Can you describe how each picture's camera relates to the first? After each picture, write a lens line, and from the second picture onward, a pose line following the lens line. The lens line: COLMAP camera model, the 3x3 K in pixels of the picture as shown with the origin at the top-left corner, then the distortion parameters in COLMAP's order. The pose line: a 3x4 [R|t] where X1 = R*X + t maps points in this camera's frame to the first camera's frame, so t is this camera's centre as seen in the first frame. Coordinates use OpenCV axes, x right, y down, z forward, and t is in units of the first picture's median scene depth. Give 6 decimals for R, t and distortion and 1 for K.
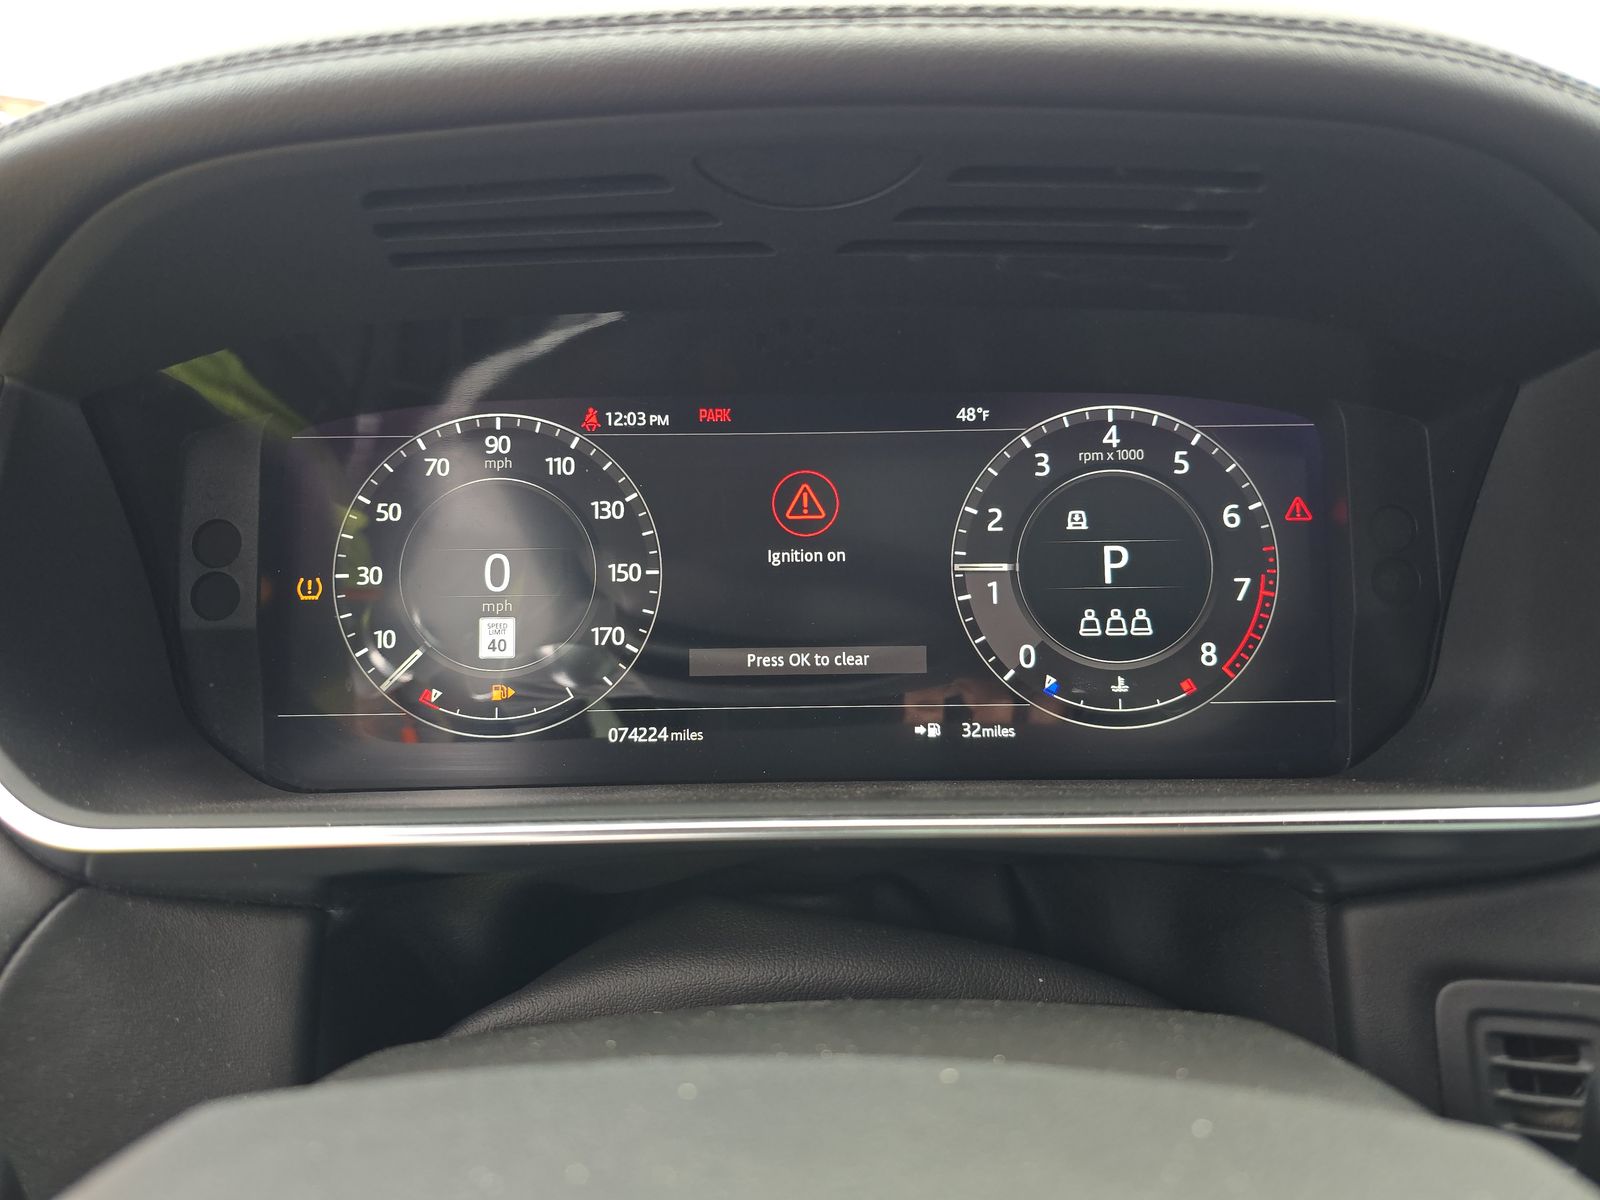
lens RADIAL K [[1027.8, 0, 794.5], [0, 1027.8, 571.5], [0, 0, 1]] dist [0.020414, -0.018912]
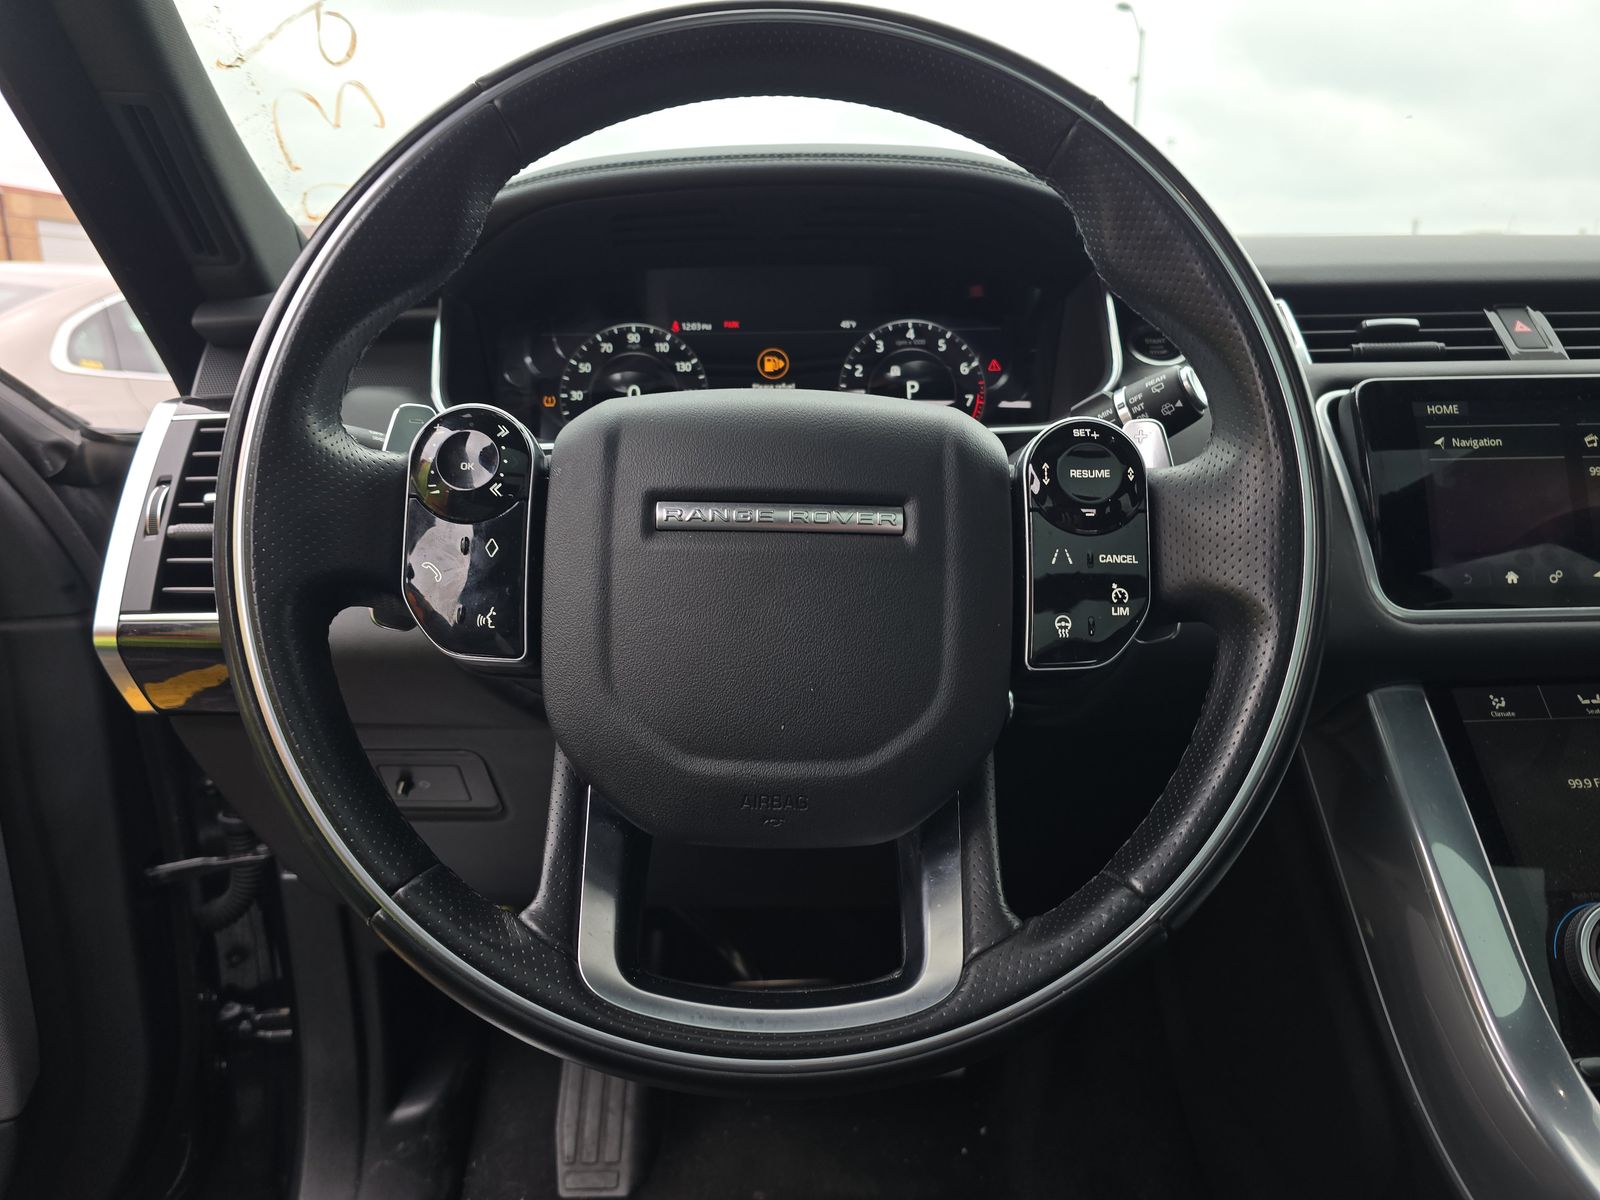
lens RADIAL K [[1027.8, 0, 792.0], [0, 1027.8, 606.3], [0, 0, 1]] dist [0.020414, -0.018912]
pose [[0.999876, -0.006988, 0.014111, 0.017091], [0.007633, 0.998904, -0.046184, 0.557251], [-0.013773, 0.046286, 0.998833, -1.187019]]
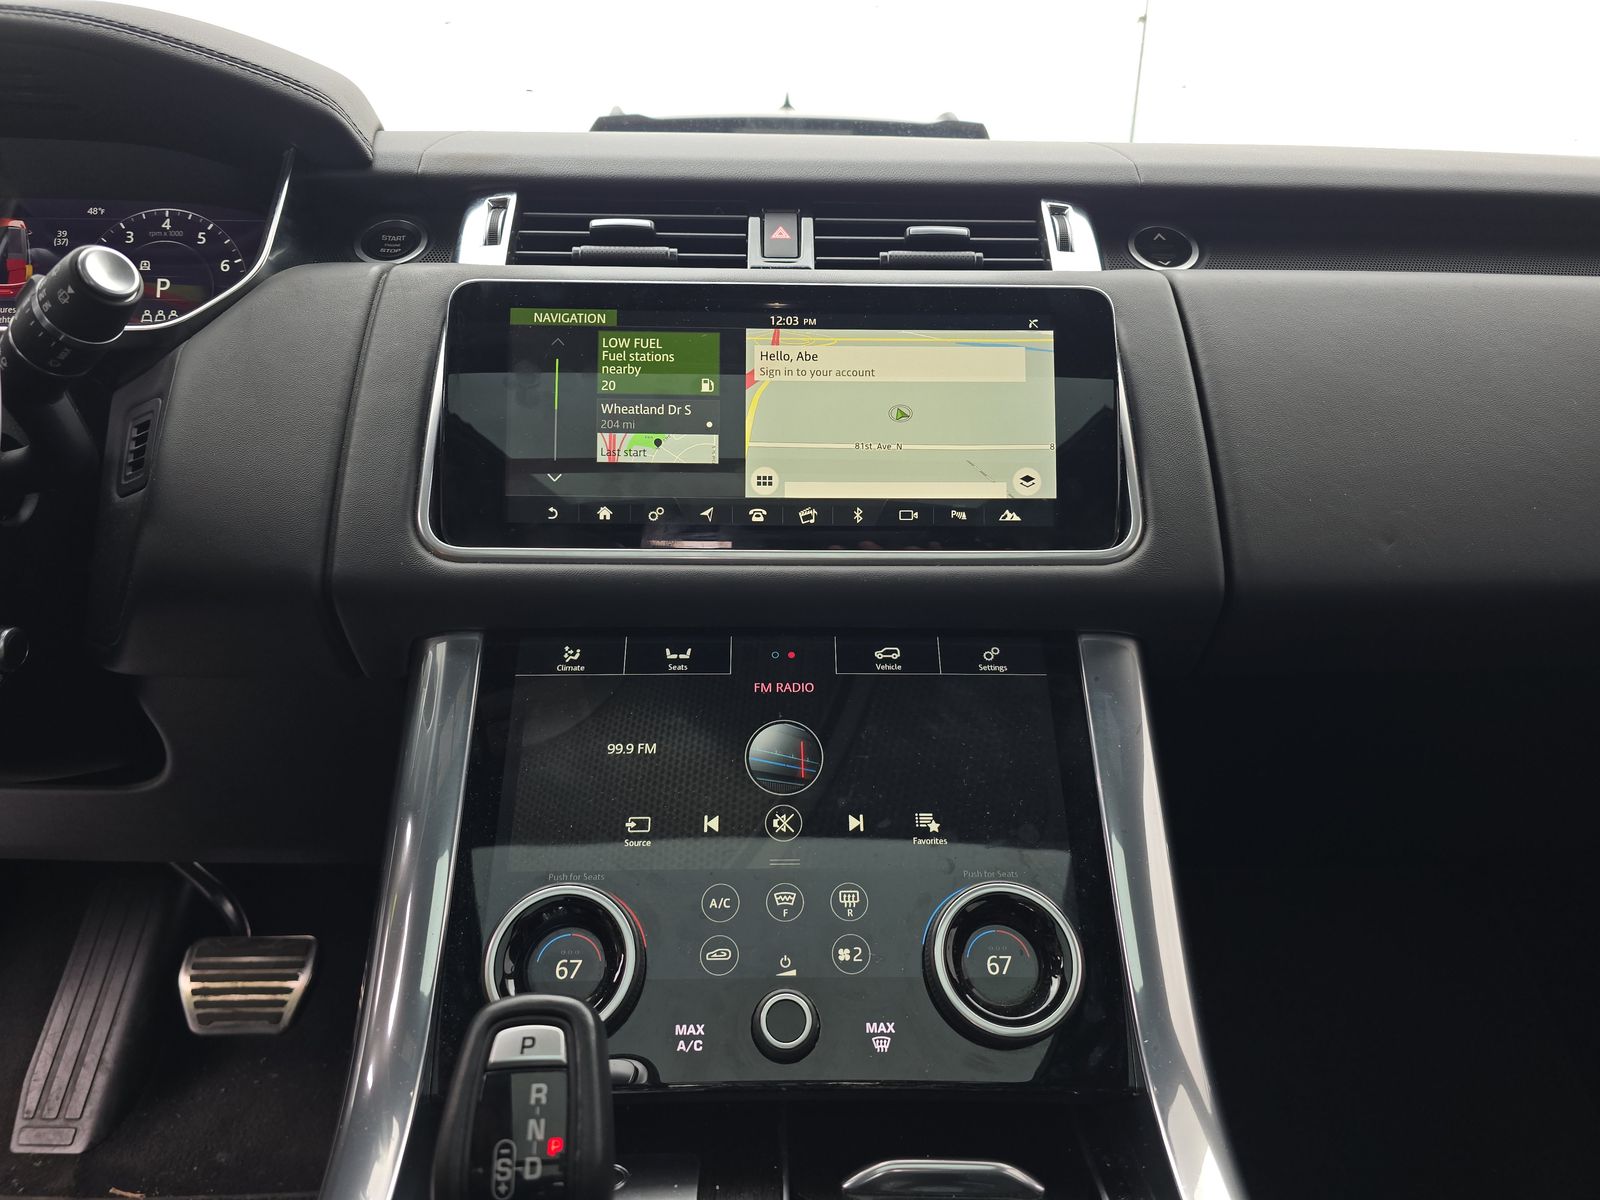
lens RADIAL K [[1027.8, 0, 805.4], [0, 1027.8, 594.1], [0, 0, 1]] dist [0.020414, -0.018912]
pose [[0.999535, 0.018801, 0.024007, 1.491988], [-0.018756, 0.999822, -0.002112, 0.554810], [-0.024043, 0.001661, 0.999710, -0.993186]]
